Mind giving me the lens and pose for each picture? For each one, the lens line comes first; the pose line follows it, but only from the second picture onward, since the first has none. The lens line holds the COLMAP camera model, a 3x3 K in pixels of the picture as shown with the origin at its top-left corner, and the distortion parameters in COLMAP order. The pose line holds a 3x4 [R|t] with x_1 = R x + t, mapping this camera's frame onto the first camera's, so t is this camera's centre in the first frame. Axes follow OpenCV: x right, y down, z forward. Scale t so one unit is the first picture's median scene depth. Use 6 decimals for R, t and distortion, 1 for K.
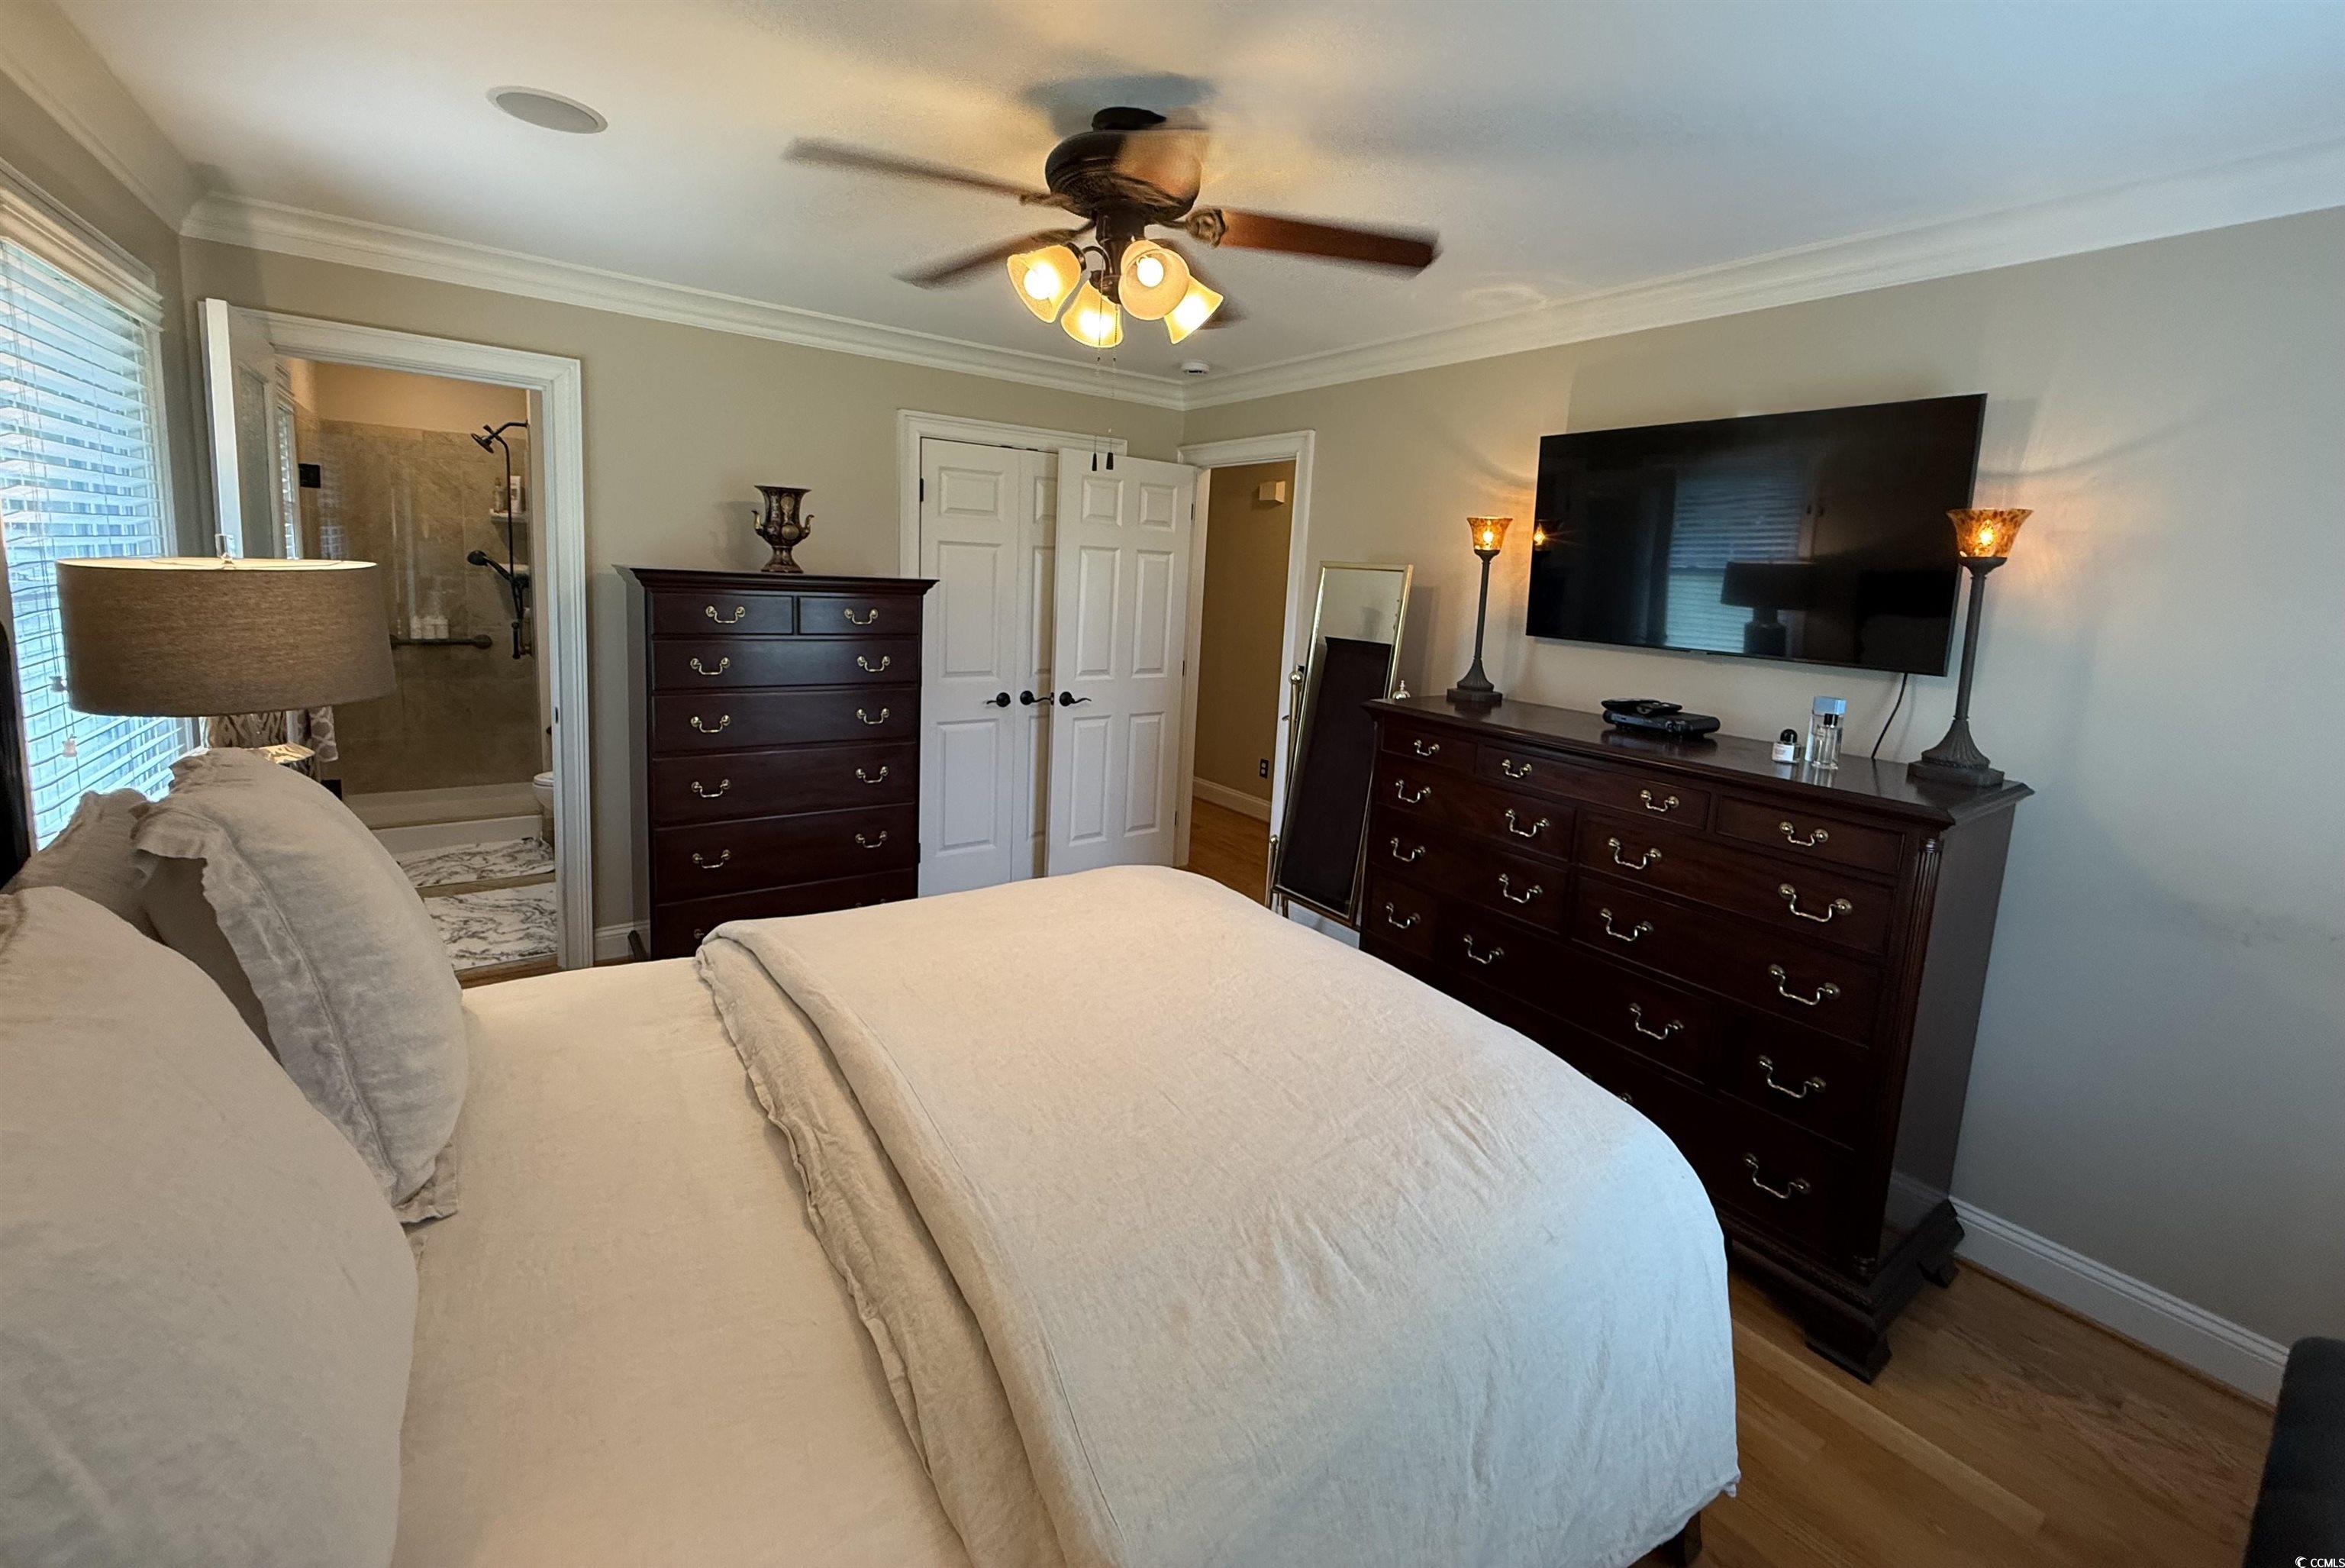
lens RADIAL K [[933.7, 0, 1177.0], [0, 933.7, 703.5], [0, 0, 1]] dist [0.000358, -0.000043]
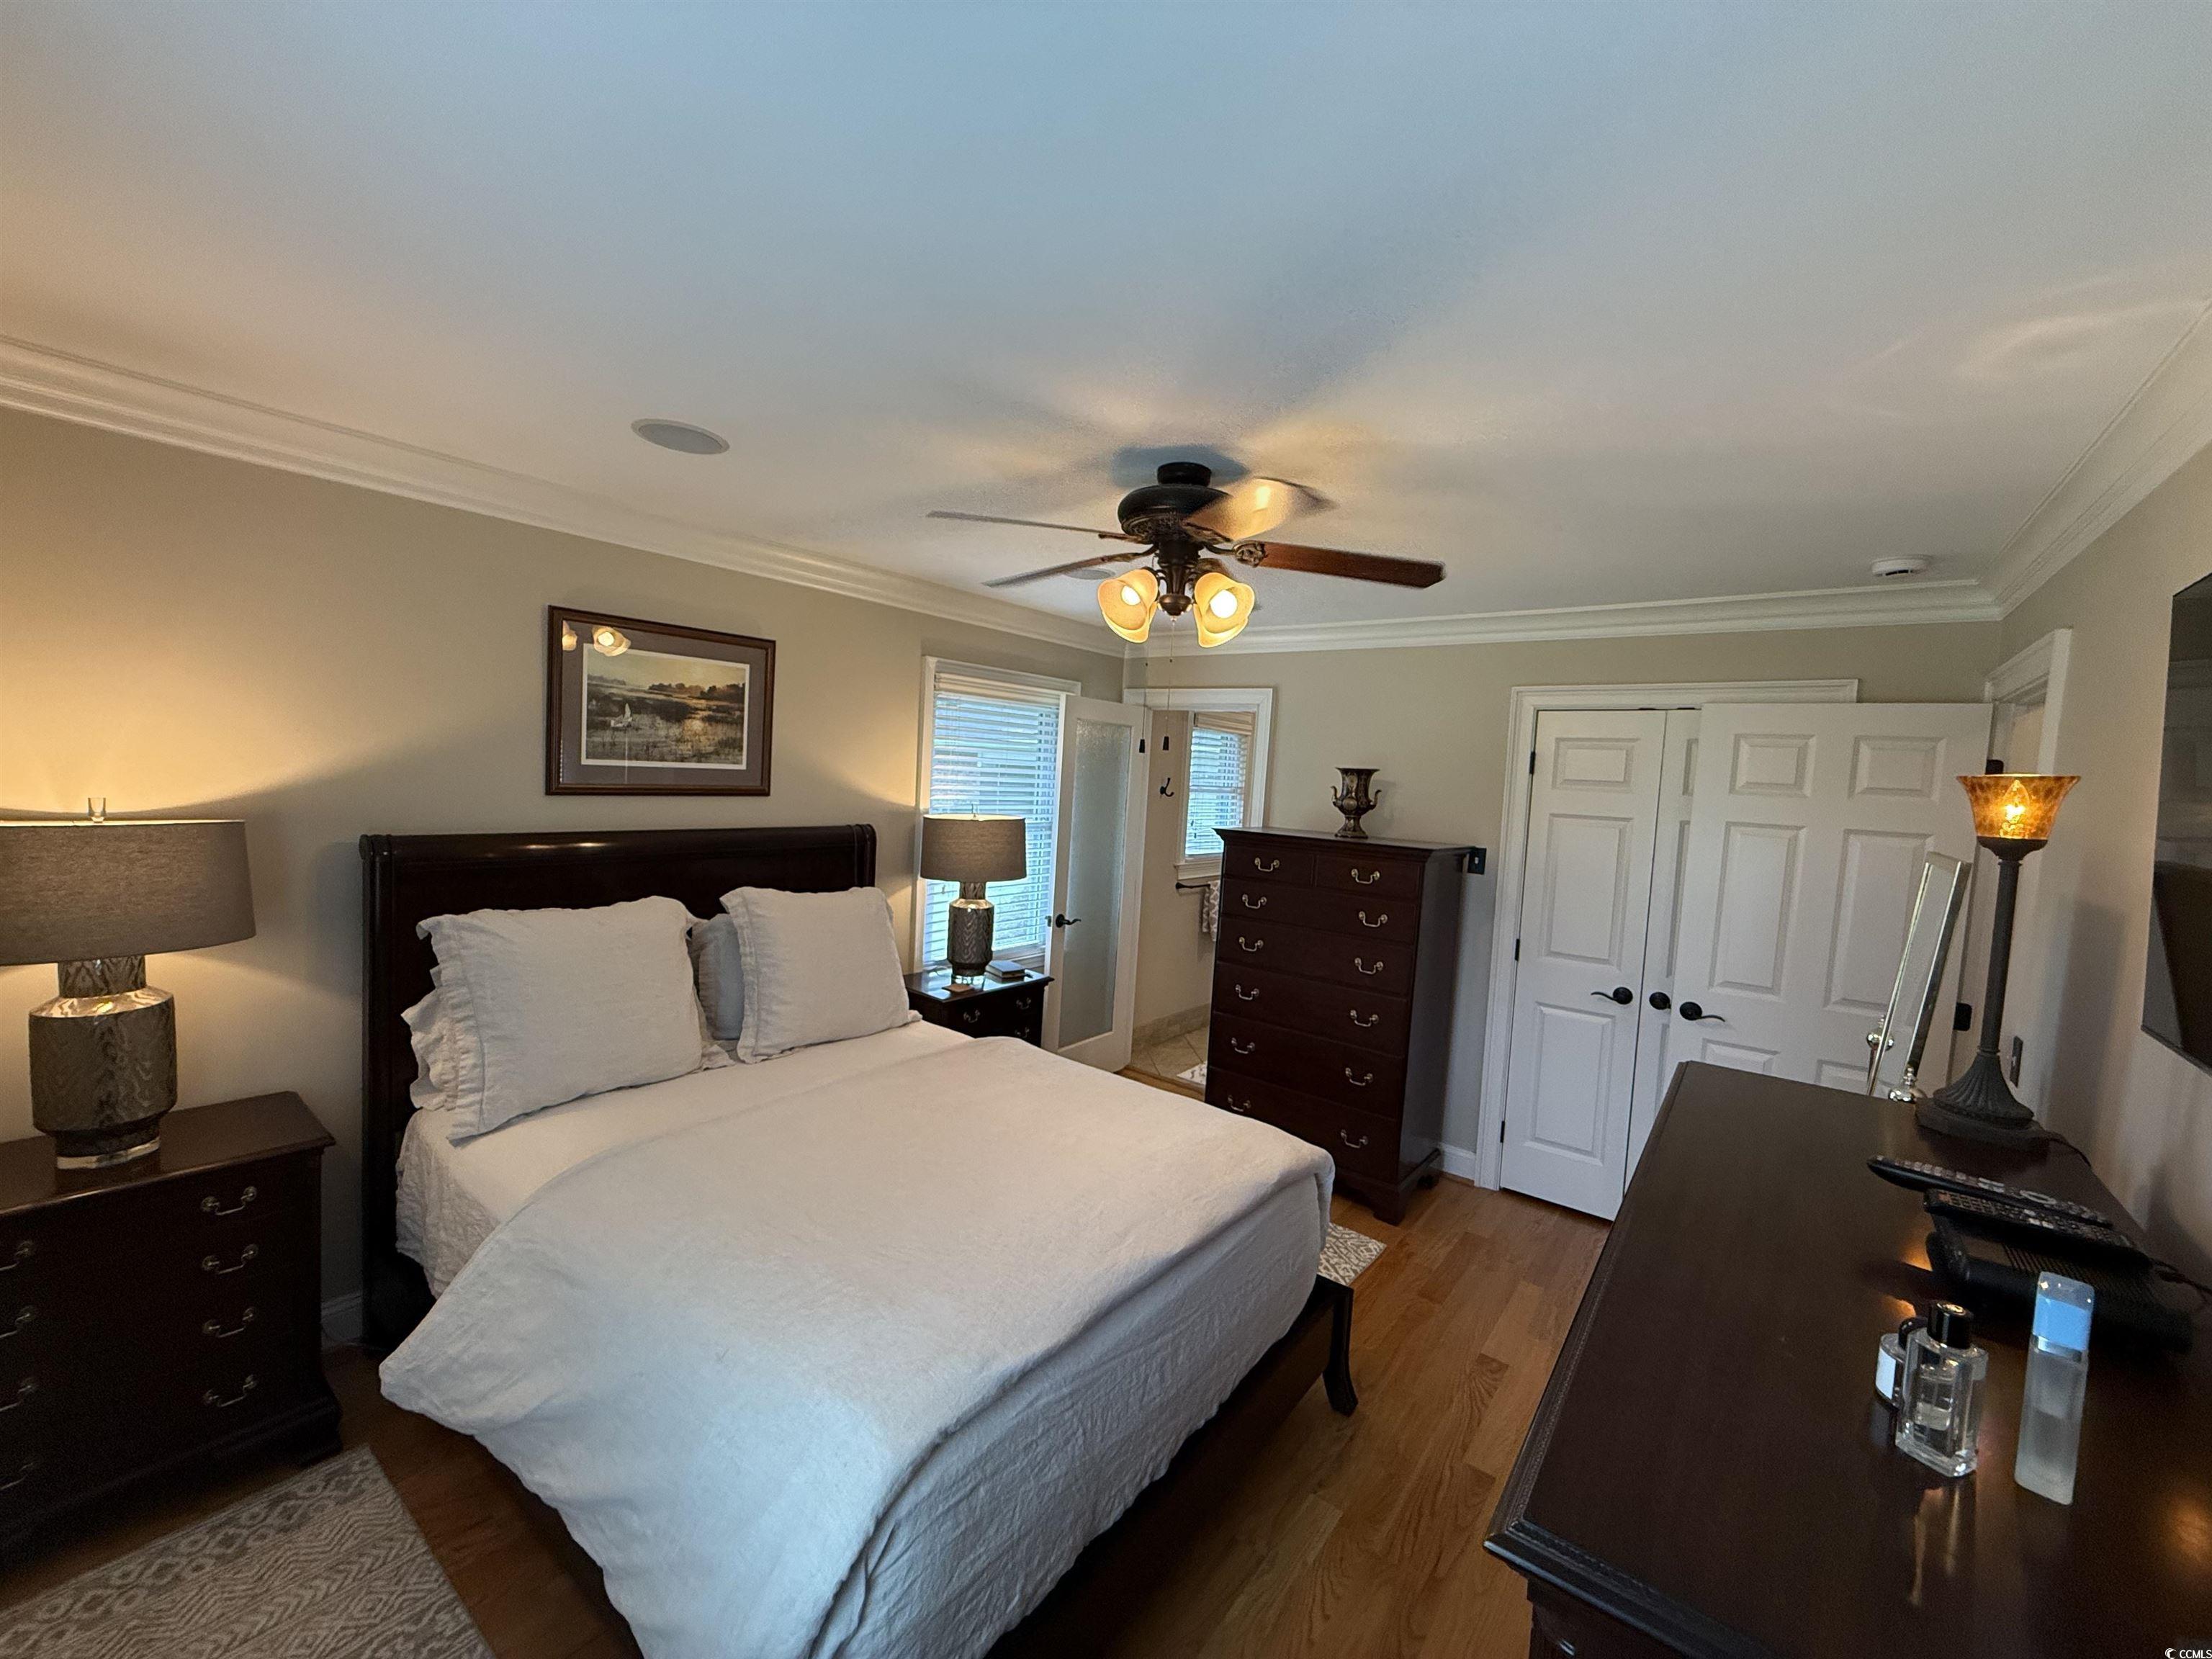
lens RADIAL K [[877.6, 0, 1101.7], [0, 877.6, 833.3], [0, 0, 1]] dist [0.000652, -0.000283]
pose [[0.280859, 0.031037, -0.959247, 0.579797], [-0.177546, 0.983906, -0.020149, -0.063857], [0.943184, 0.175970, 0.281850, 0.369258]]
